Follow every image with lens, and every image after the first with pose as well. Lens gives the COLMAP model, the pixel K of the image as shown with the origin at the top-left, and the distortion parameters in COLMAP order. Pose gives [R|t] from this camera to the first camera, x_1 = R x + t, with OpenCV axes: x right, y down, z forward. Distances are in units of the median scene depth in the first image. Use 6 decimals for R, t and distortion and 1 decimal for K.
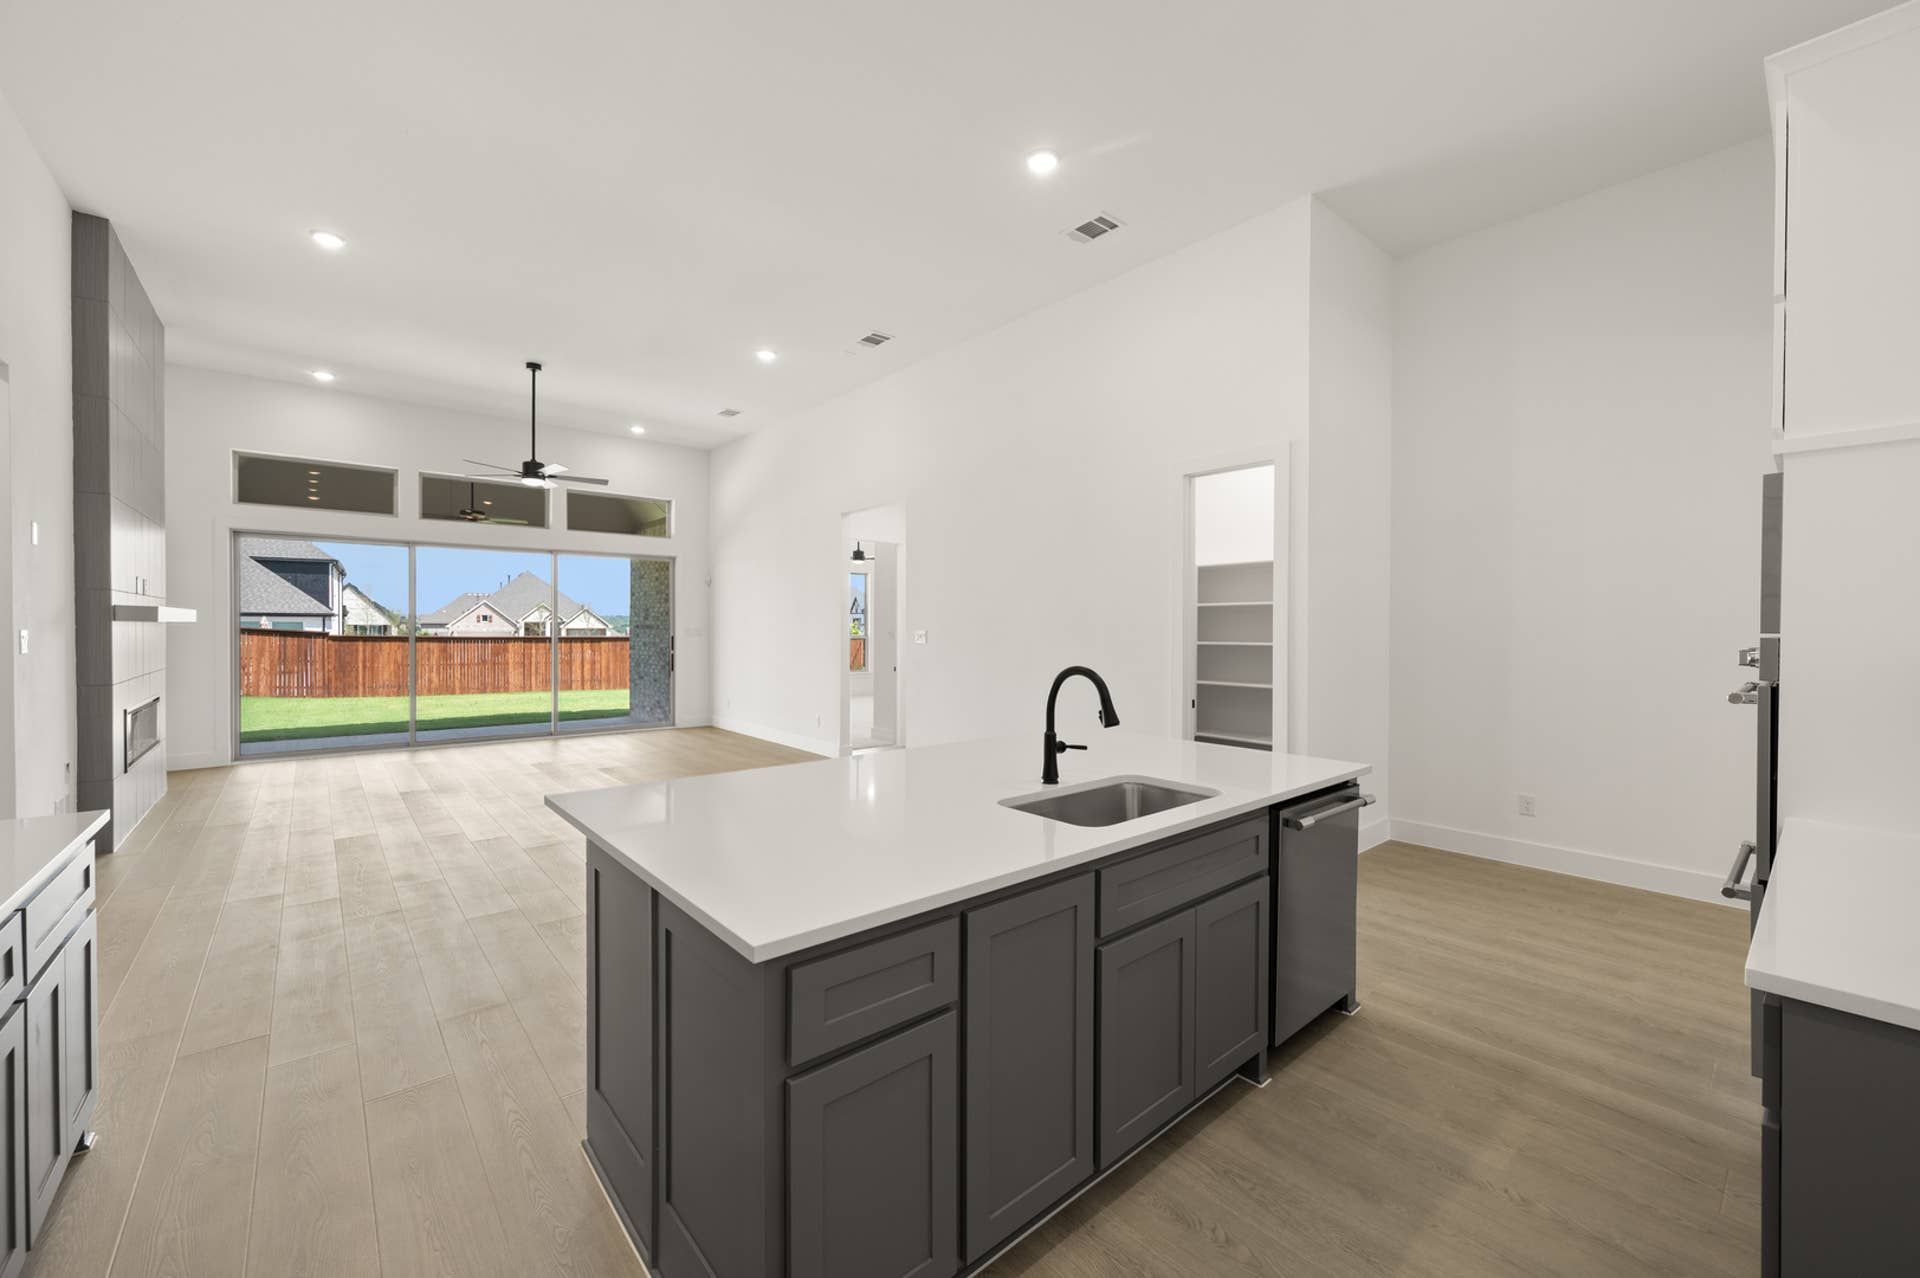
lens RADIAL K [[754.9, 0, 952.4], [0, 754.9, 634.3], [0, 0, 1]] dist [-0.000648, 0.000462]
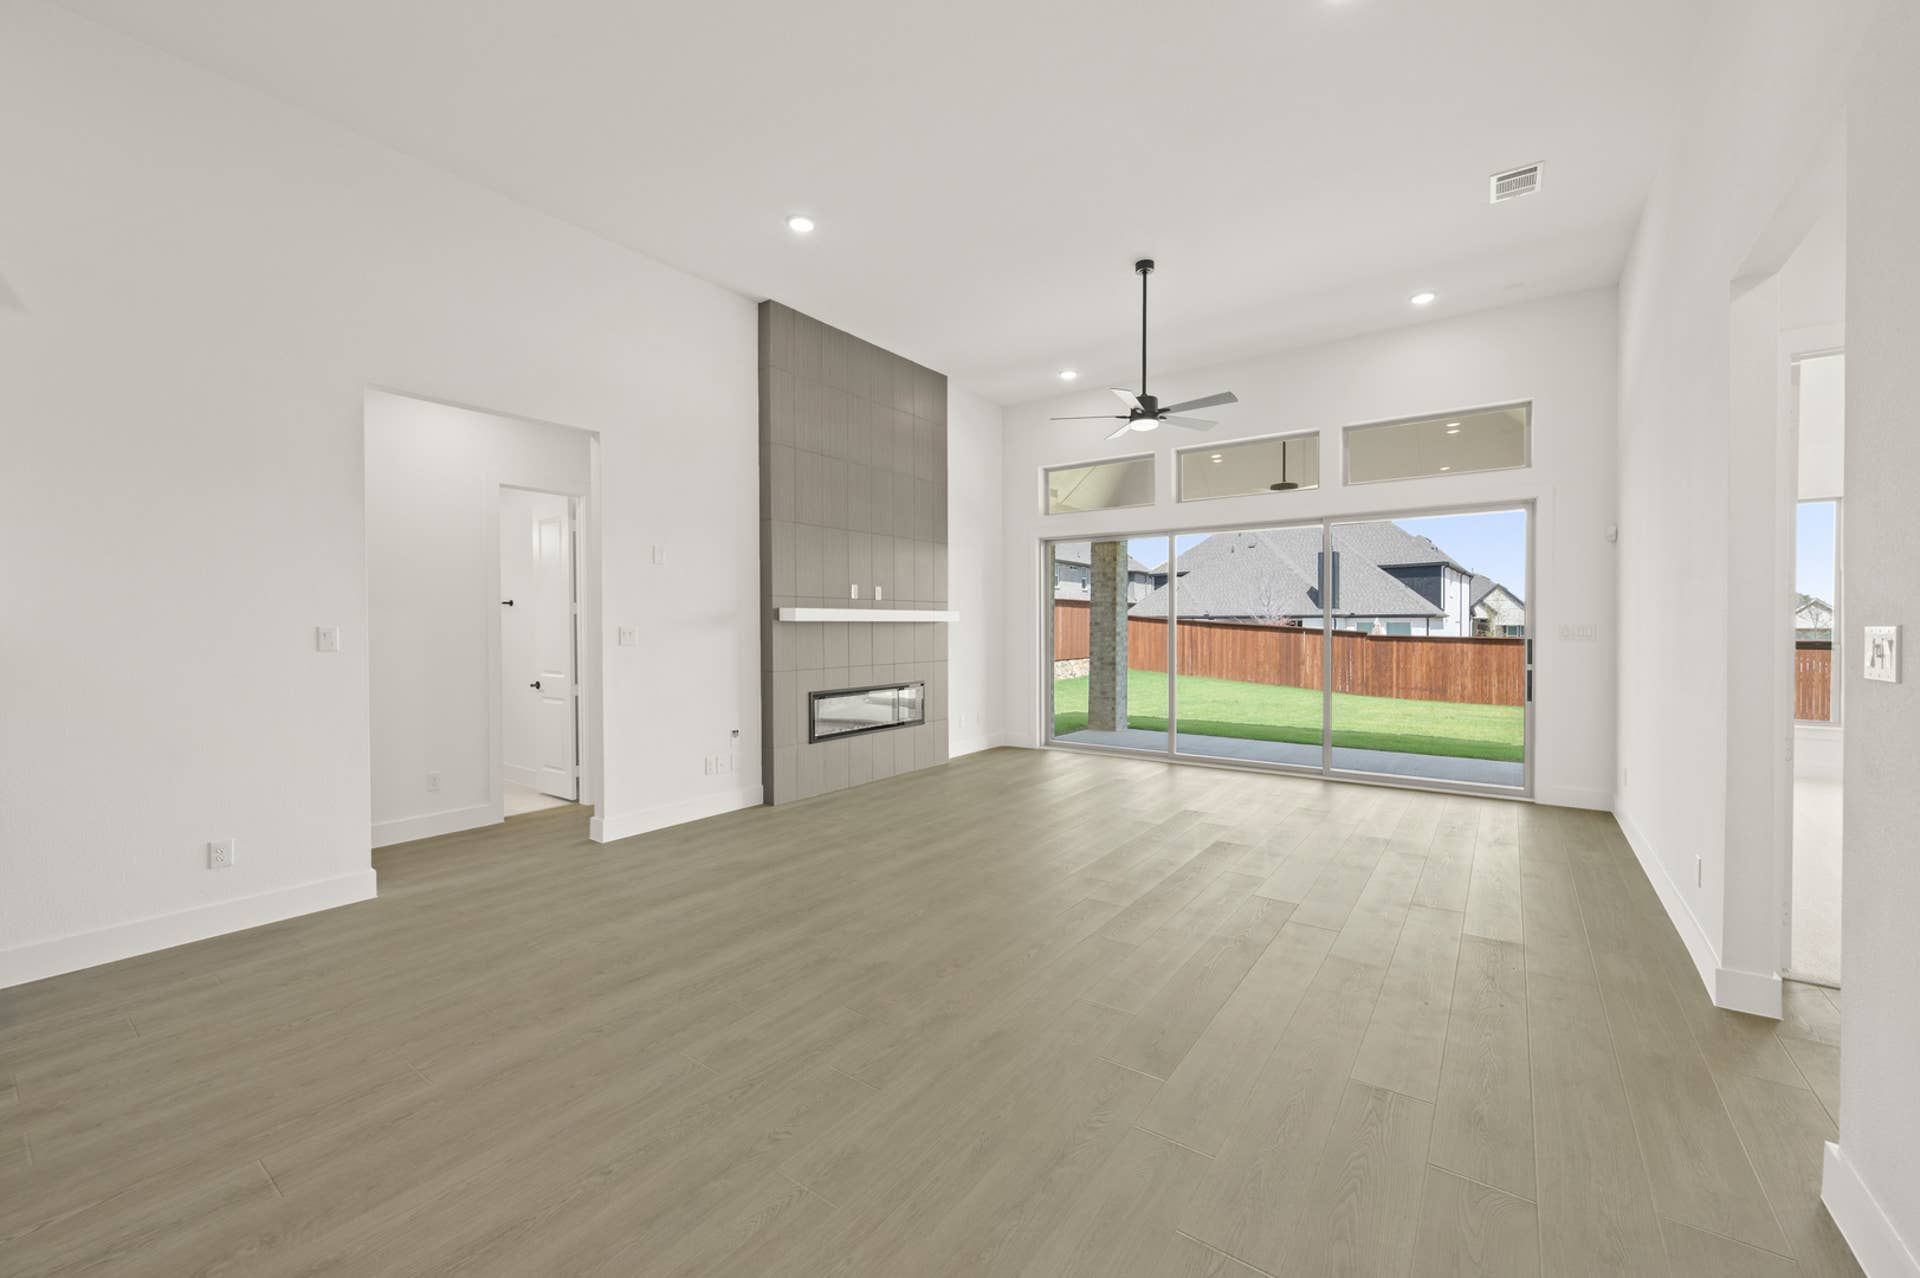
lens RADIAL K [[754.9, 0, 966.3], [0, 754.9, 634.3], [0, 0, 1]] dist [-0.000648, 0.000462]
pose [[0.235683, 0.005156, -0.971816, 0.039480], [-0.005521, 0.999977, 0.003966, -0.000486], [0.971814, 0.004431, 0.235706, 0.220860]]
